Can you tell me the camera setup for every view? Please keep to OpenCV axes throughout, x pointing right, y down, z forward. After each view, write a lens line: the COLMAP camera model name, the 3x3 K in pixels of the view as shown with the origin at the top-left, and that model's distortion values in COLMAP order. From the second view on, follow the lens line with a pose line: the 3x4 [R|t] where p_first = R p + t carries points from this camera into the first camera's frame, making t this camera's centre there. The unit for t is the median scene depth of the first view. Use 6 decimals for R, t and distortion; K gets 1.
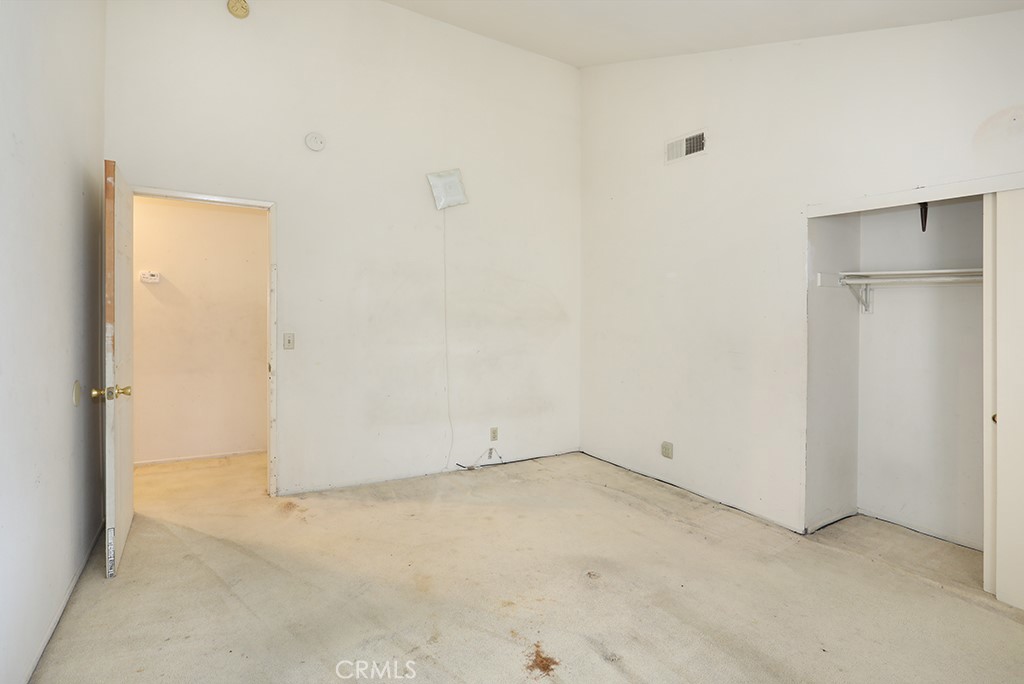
lens RADIAL K [[505.9, 0, 513.9], [0, 505.9, 318.4], [0, 0, 1]] dist [-0.058425, 0.035538]
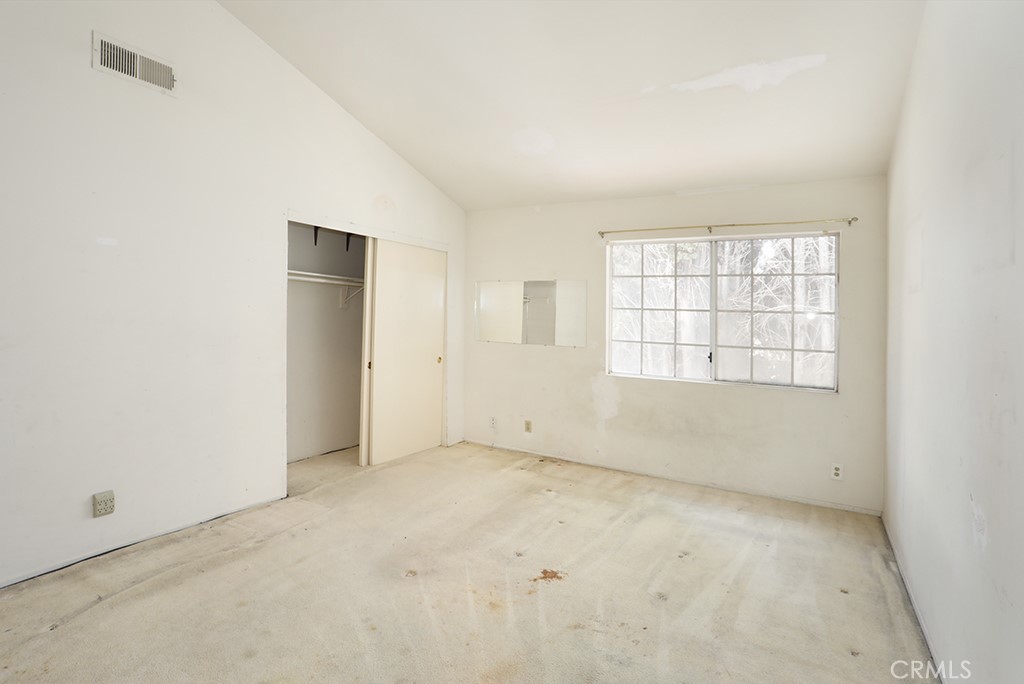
lens RADIAL K [[505.9, 0, 513.9], [0, 505.9, 318.4], [0, 0, 1]] dist [-0.058425, 0.035538]
pose [[-0.477970, -0.025216, 0.878014, -0.807751], [-0.025524, 0.999564, 0.014813, -0.004527], [-0.878005, -0.015331, -0.478405, 1.335438]]
